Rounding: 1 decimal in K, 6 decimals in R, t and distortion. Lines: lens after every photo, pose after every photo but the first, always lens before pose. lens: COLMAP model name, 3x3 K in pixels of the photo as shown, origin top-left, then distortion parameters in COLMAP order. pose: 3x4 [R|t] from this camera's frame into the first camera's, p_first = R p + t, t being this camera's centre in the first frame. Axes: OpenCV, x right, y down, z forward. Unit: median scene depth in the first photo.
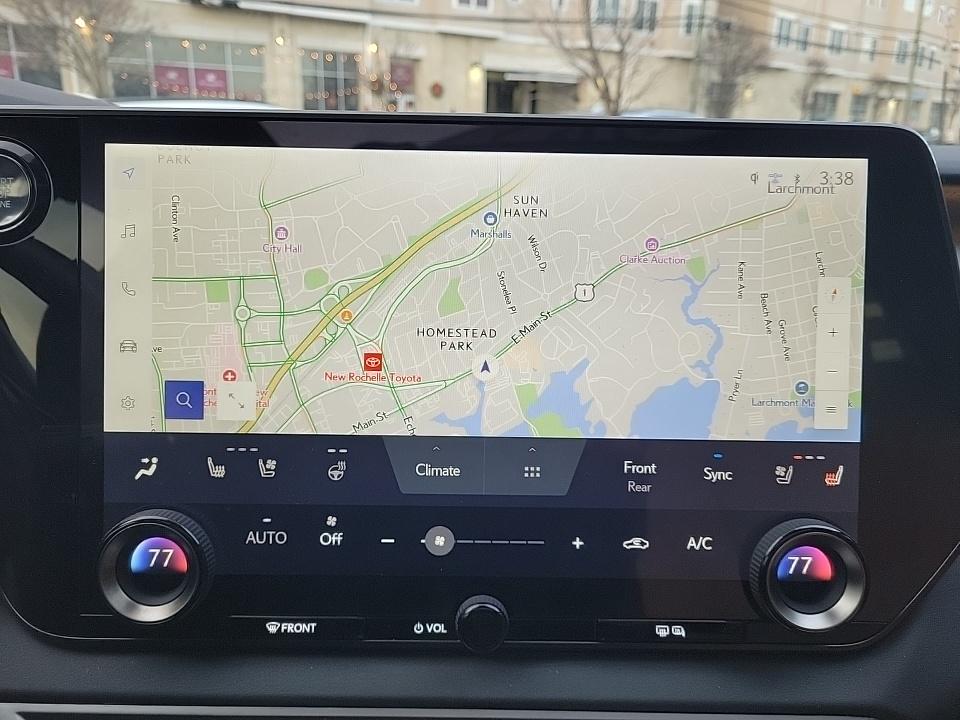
lens RADIAL K [[739.4, 0, 480.0], [0, 739.4, 360.0], [0, 0, 1]] dist [0.011095, -0.002597]
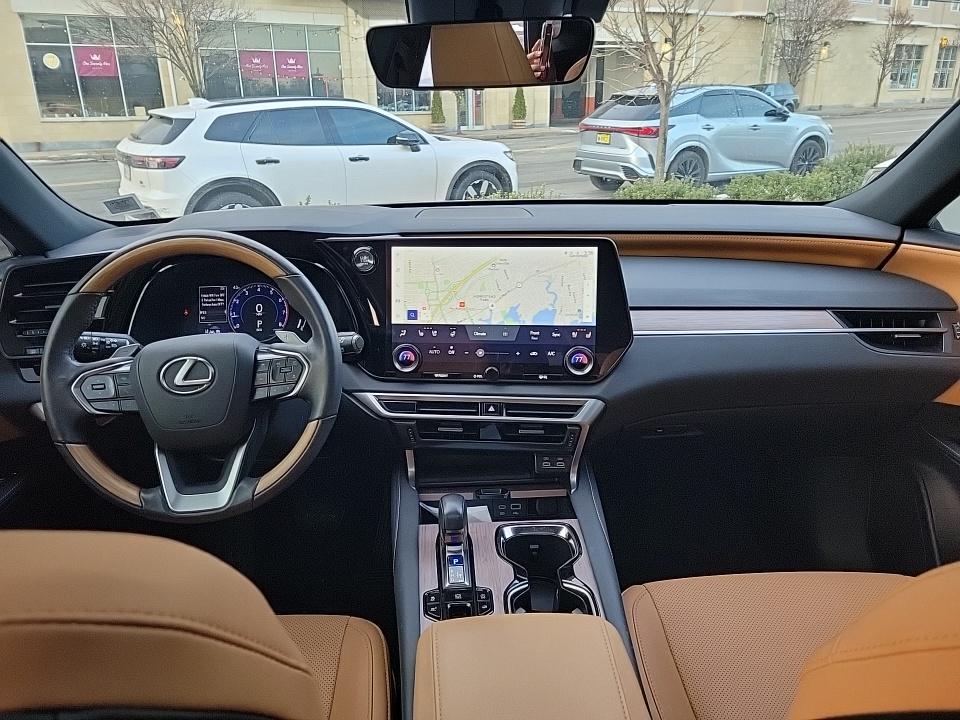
lens RADIAL K [[719.9, 0, 480.0], [0, 719.9, 360.0], [0, 0, 1]] dist [0.006248, 0.003705]
pose [[0.995557, -0.001087, -0.094151, 0.282117], [0.005402, 0.998946, 0.045584, 0.116073], [0.094002, -0.045890, 0.994514, -2.581375]]
